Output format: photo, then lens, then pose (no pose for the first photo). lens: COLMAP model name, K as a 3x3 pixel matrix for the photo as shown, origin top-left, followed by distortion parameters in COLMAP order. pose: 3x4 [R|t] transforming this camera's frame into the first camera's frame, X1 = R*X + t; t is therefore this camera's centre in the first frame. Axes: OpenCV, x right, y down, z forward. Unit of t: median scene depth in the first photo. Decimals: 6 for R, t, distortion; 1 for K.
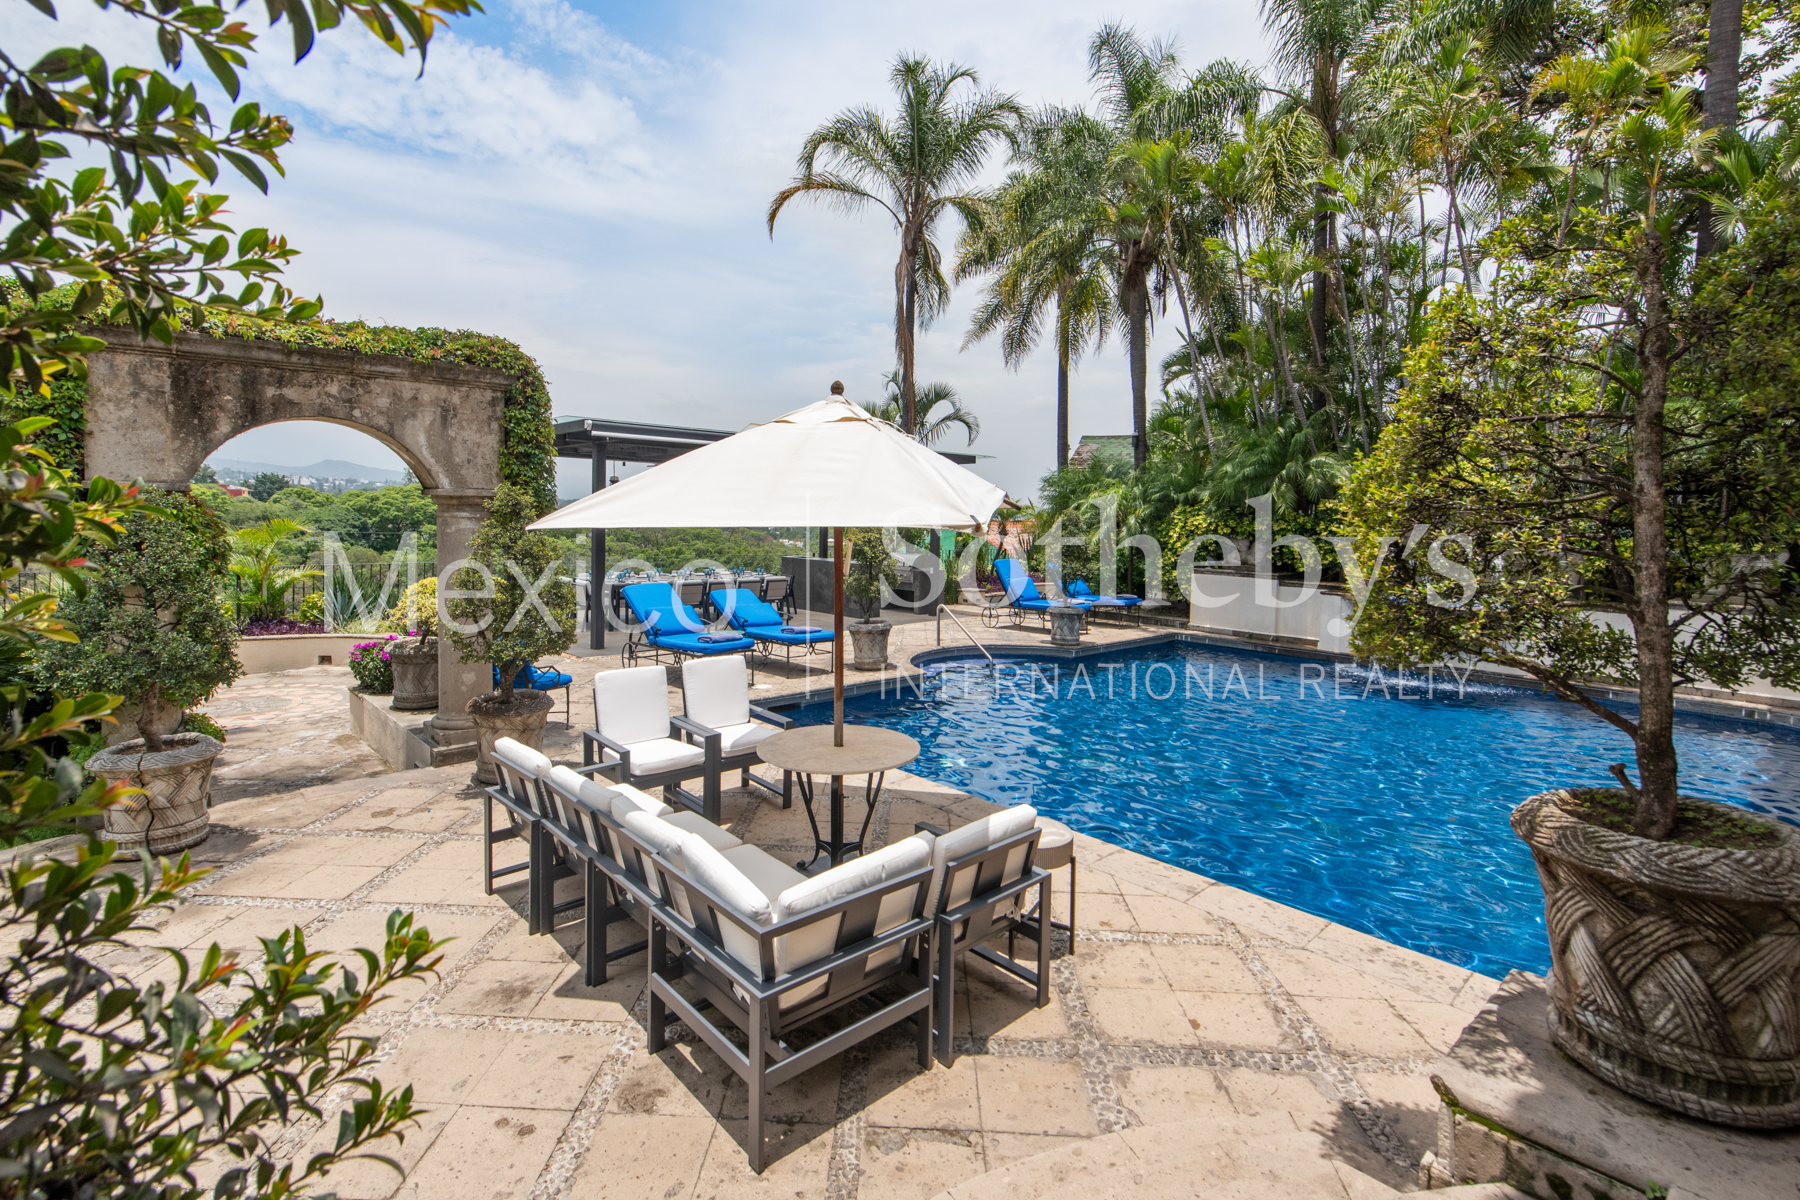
lens RADIAL K [[856.7, 0, 870.2], [0, 856.7, 554.2], [0, 0, 1]] dist [0.027987, -0.015217]
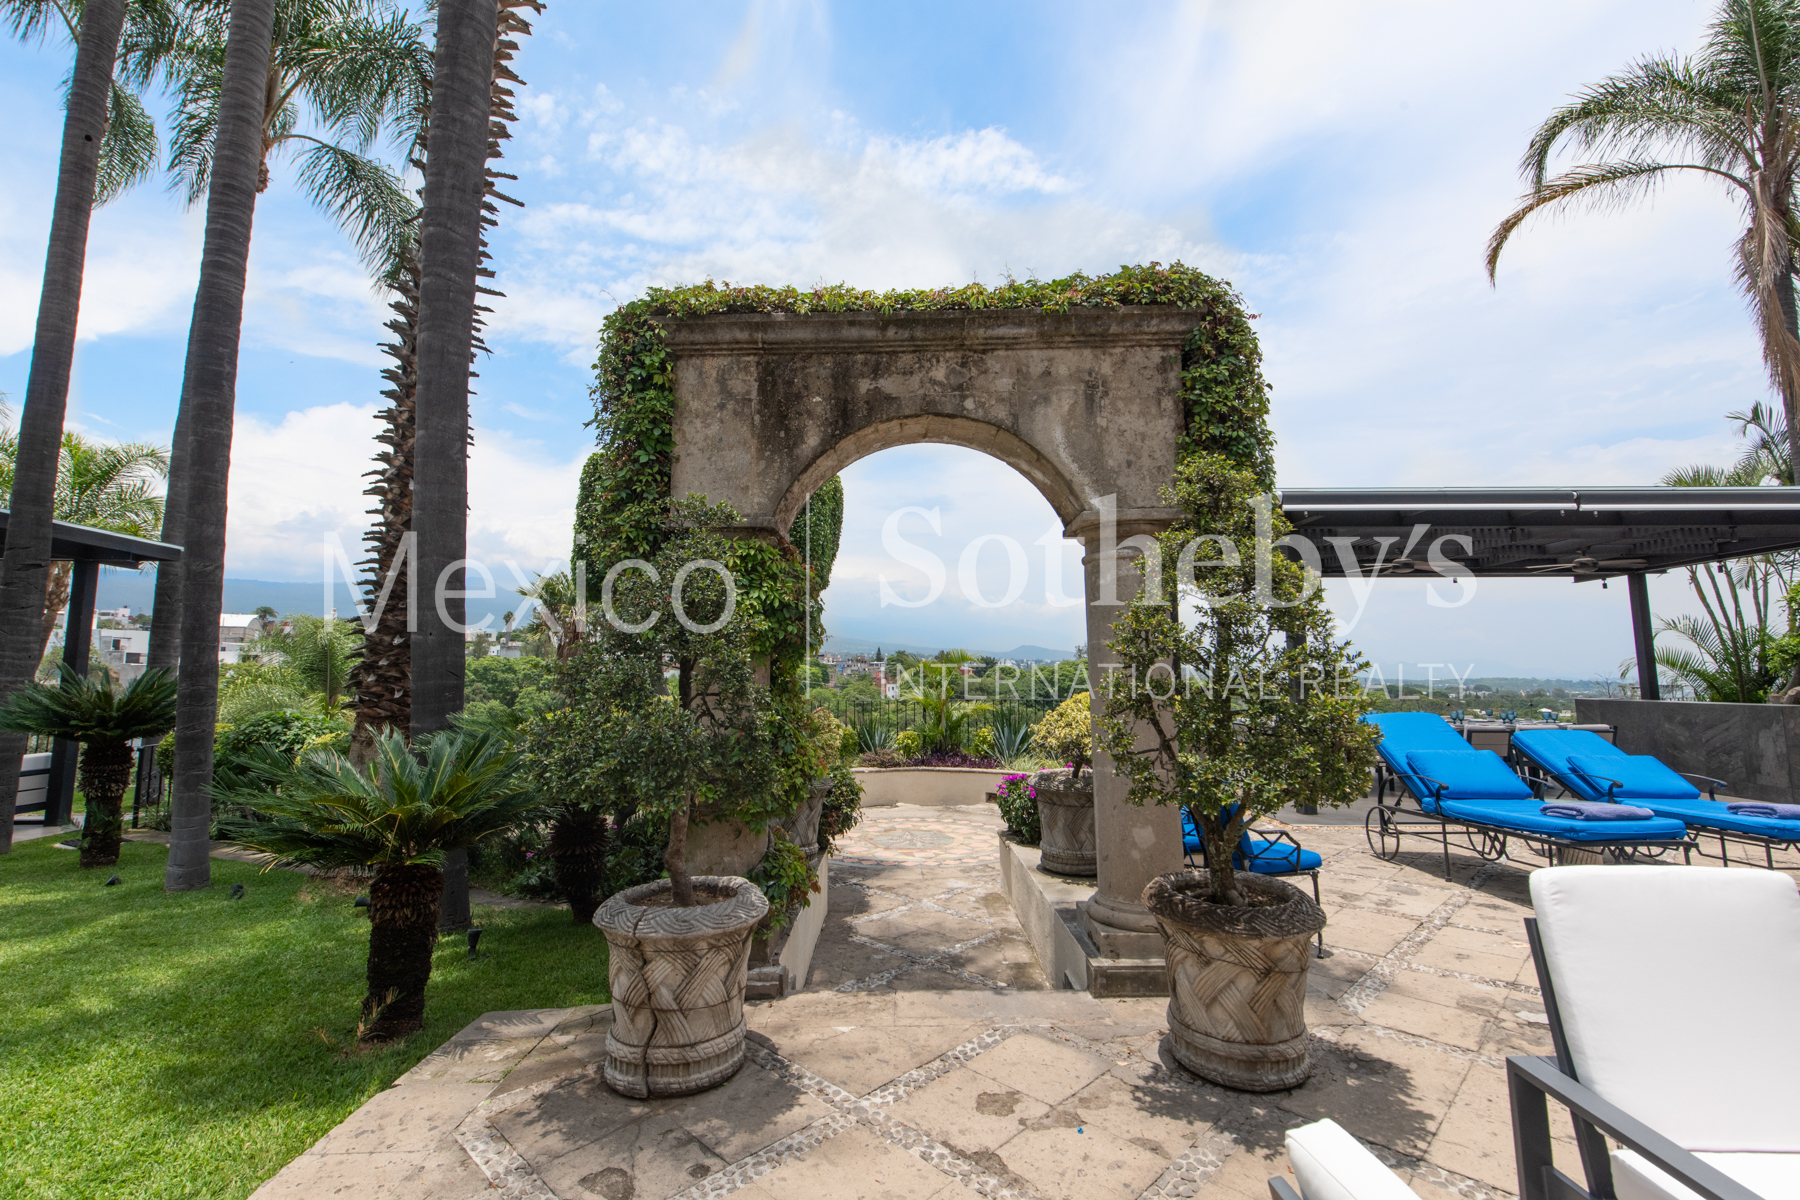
lens RADIAL K [[856.7, 0, 870.2], [0, 856.7, 554.2], [0, 0, 1]] dist [0.027987, -0.015217]
pose [[0.748785, -0.103960, -0.654610, -0.155970], [-0.016035, 0.984493, -0.174692, 0.046393], [0.662619, 0.141303, 0.735506, 0.324680]]
